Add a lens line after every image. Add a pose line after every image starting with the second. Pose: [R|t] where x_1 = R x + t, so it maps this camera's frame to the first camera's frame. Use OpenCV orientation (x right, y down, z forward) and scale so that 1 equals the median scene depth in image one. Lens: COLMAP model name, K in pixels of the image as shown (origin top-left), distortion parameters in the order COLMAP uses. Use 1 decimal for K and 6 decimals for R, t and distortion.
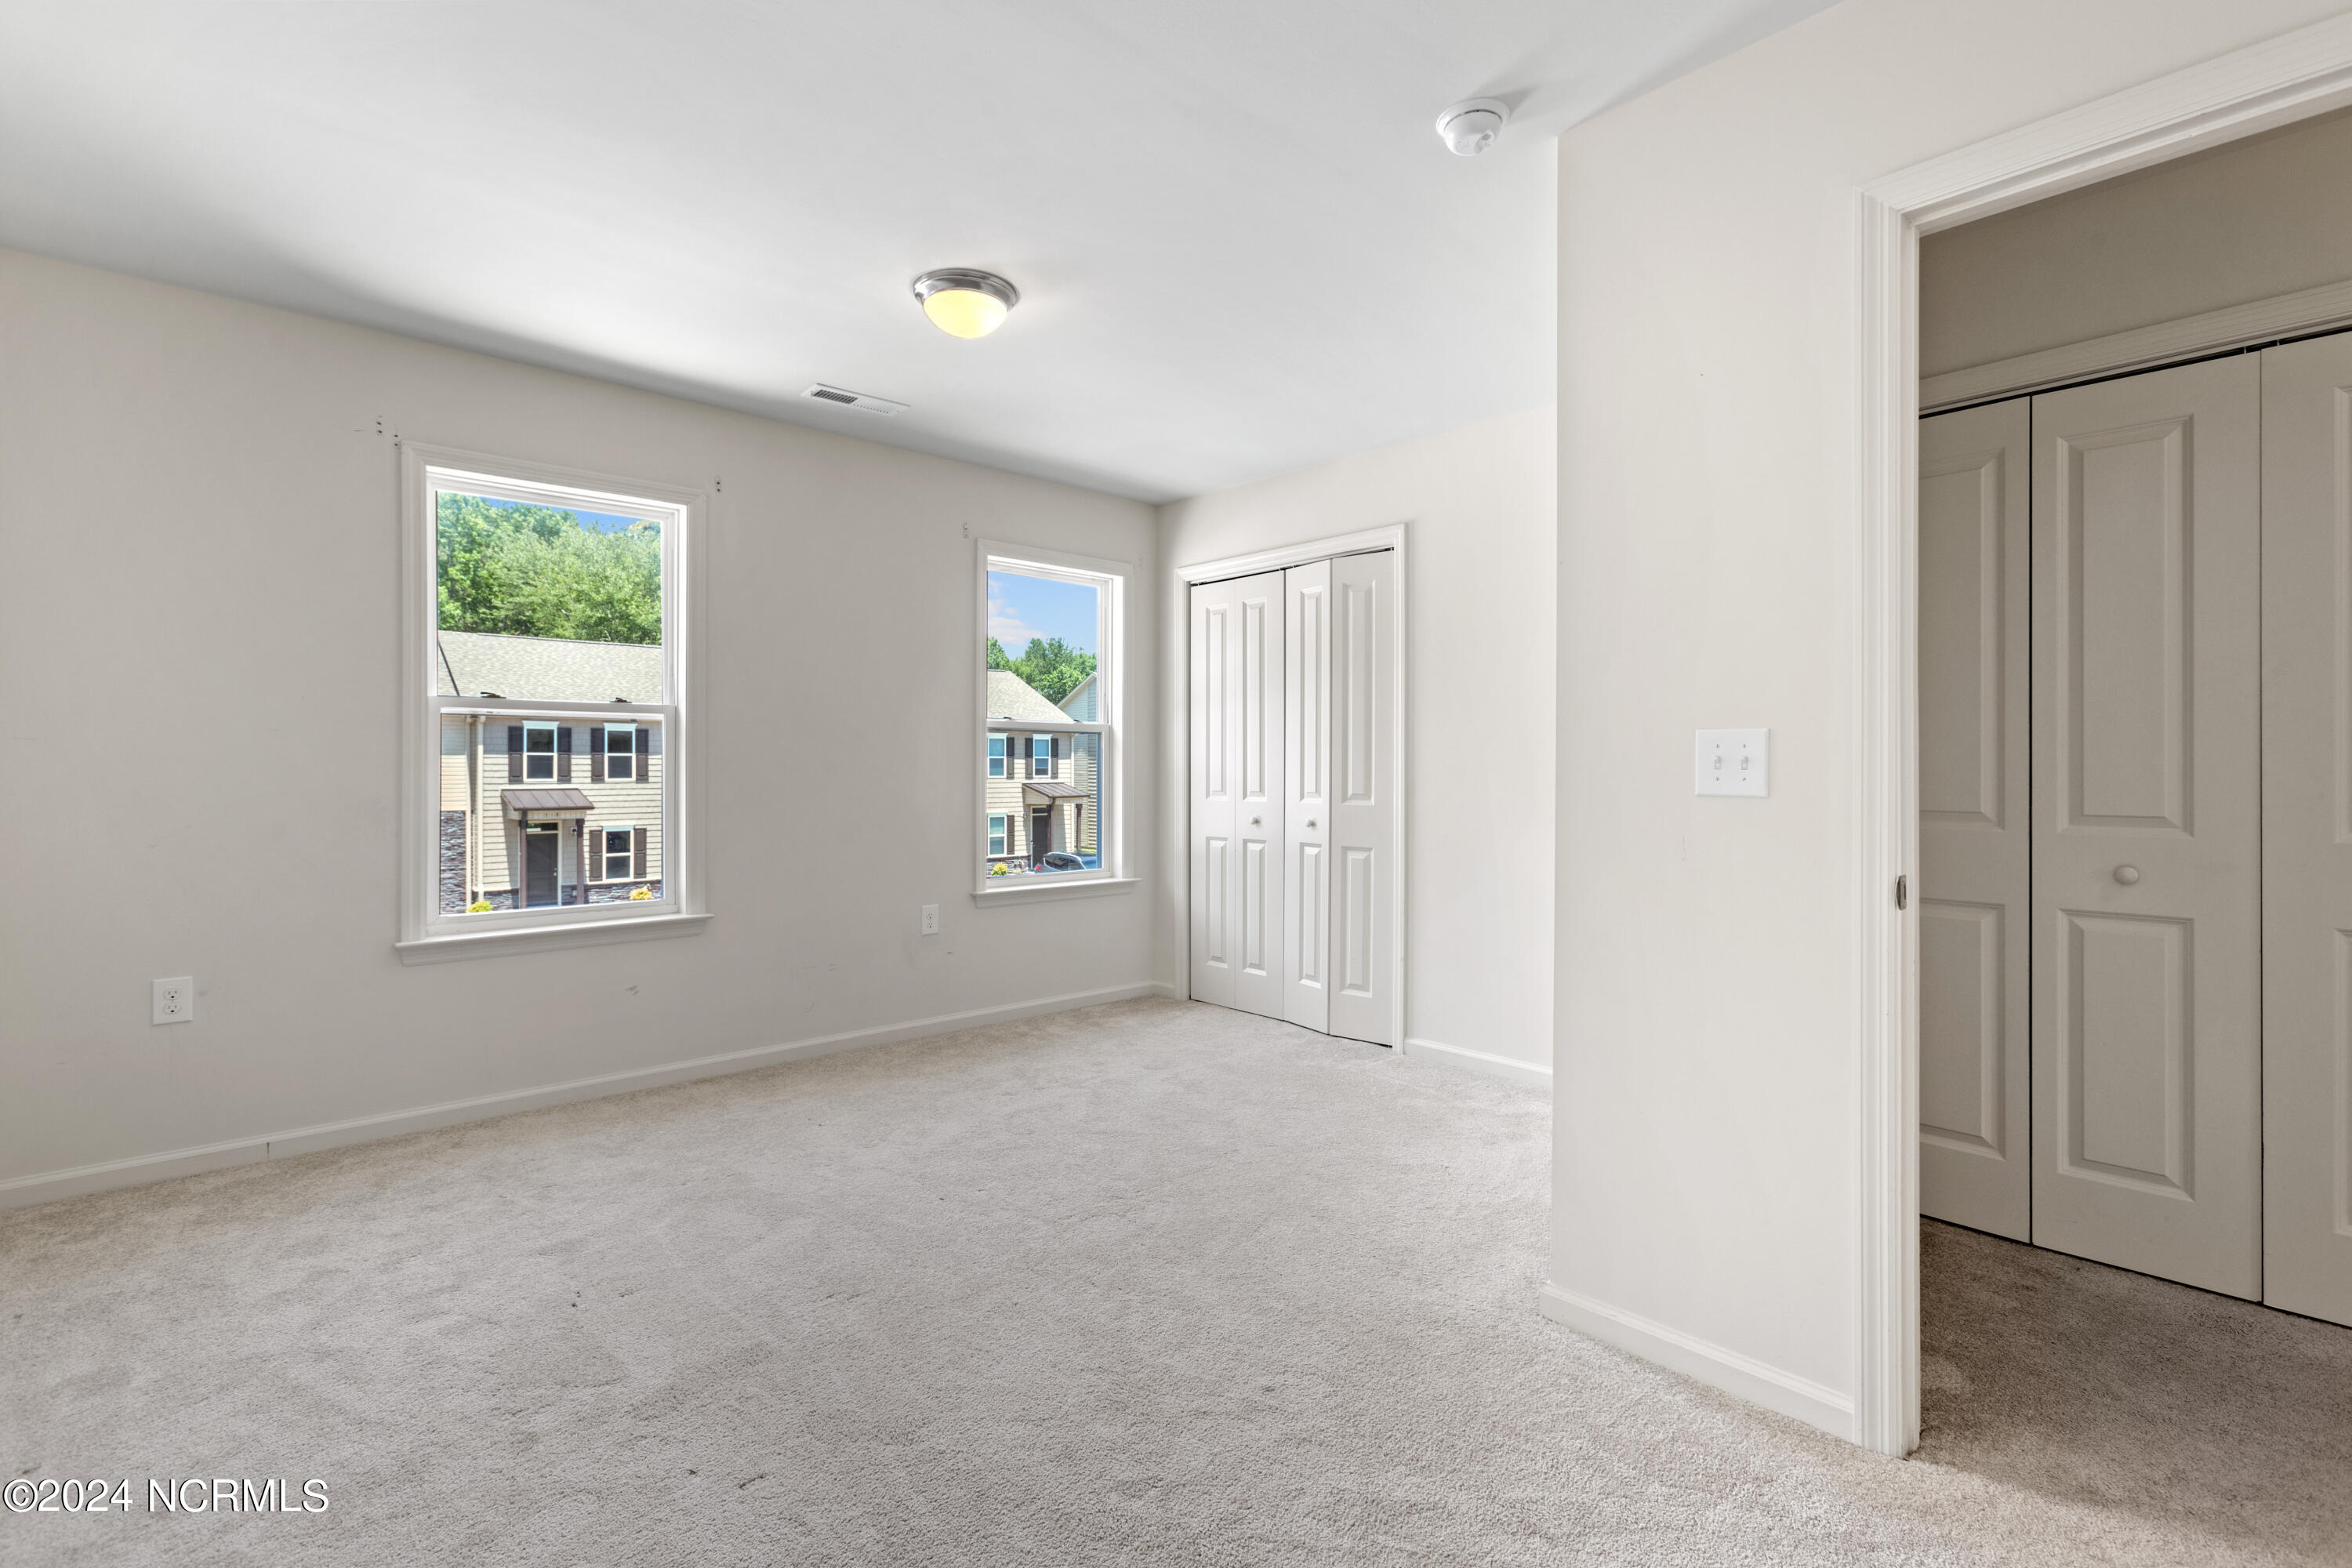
lens RADIAL K [[1072.9, 0, 1169.2], [0, 1072.9, 770.8], [0, 0, 1]] dist [-0.001708, 0.005682]
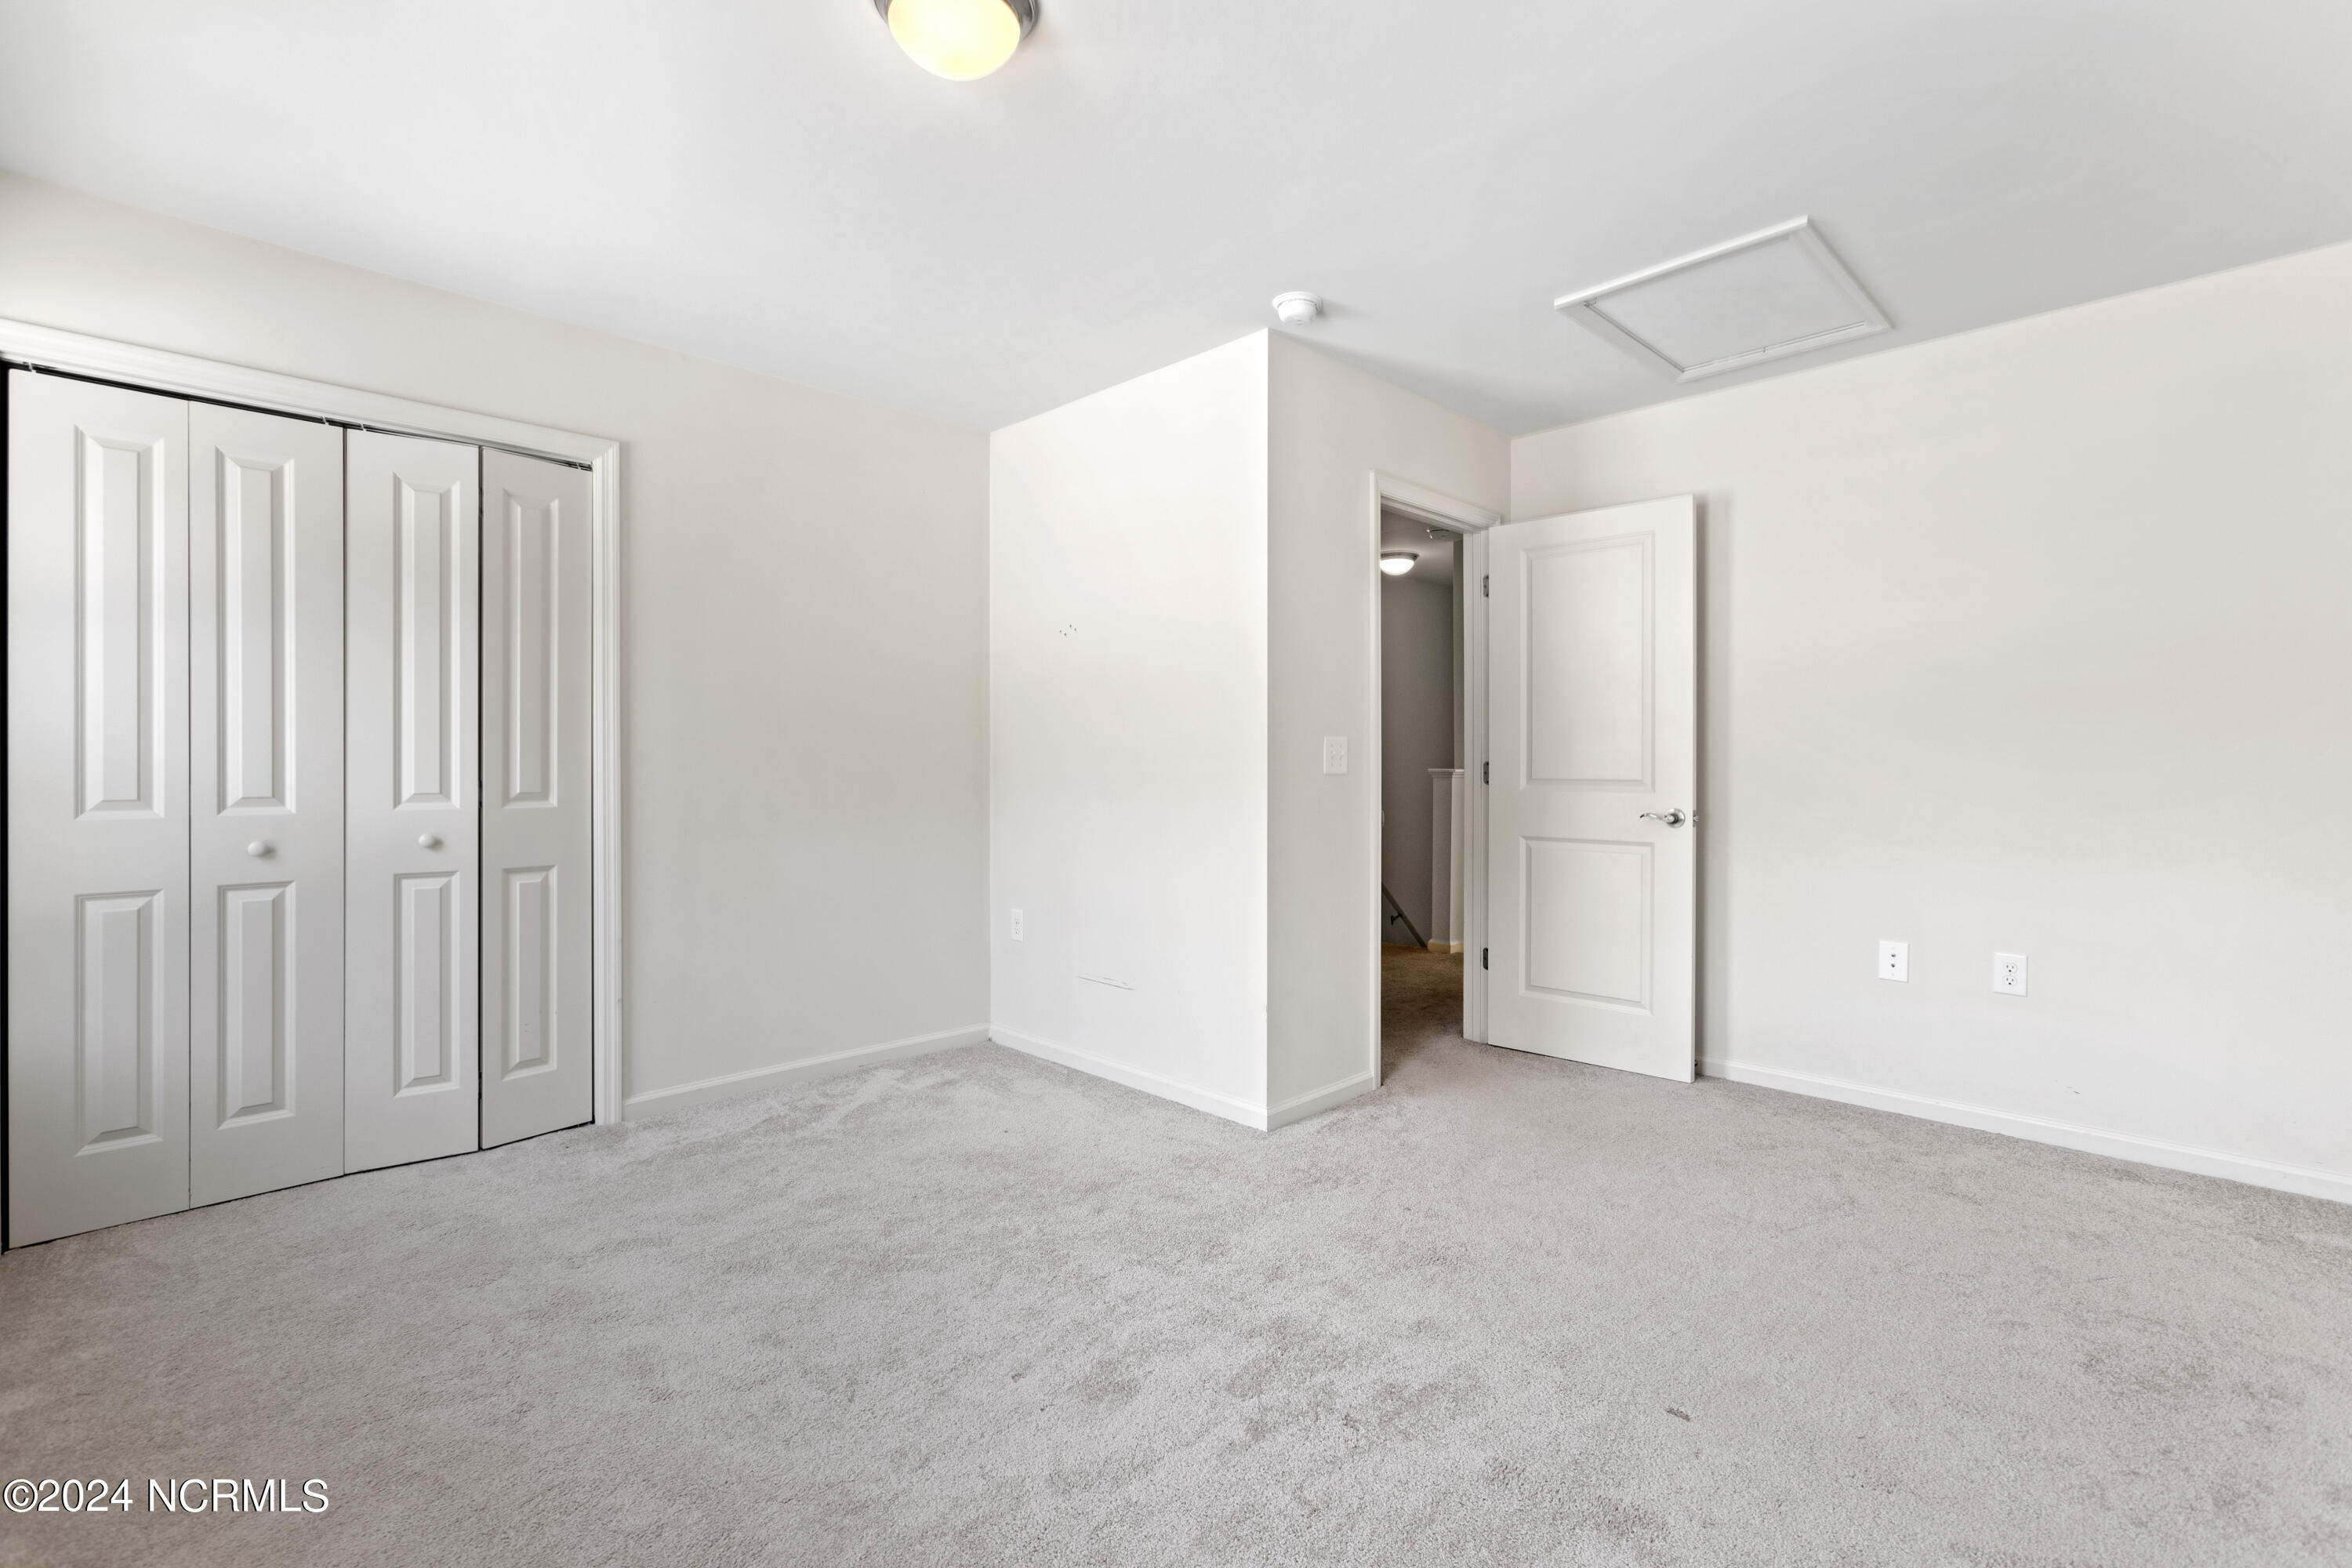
lens RADIAL K [[1072.9, 0, 1169.2], [0, 1072.9, 770.8], [0, 0, 1]] dist [-0.001708, 0.005682]
pose [[-0.048269, -0.011415, 0.998769, -0.556442], [-0.000125, 0.999935, 0.011423, -0.001637], [-0.998834, 0.000427, -0.048268, 0.606723]]
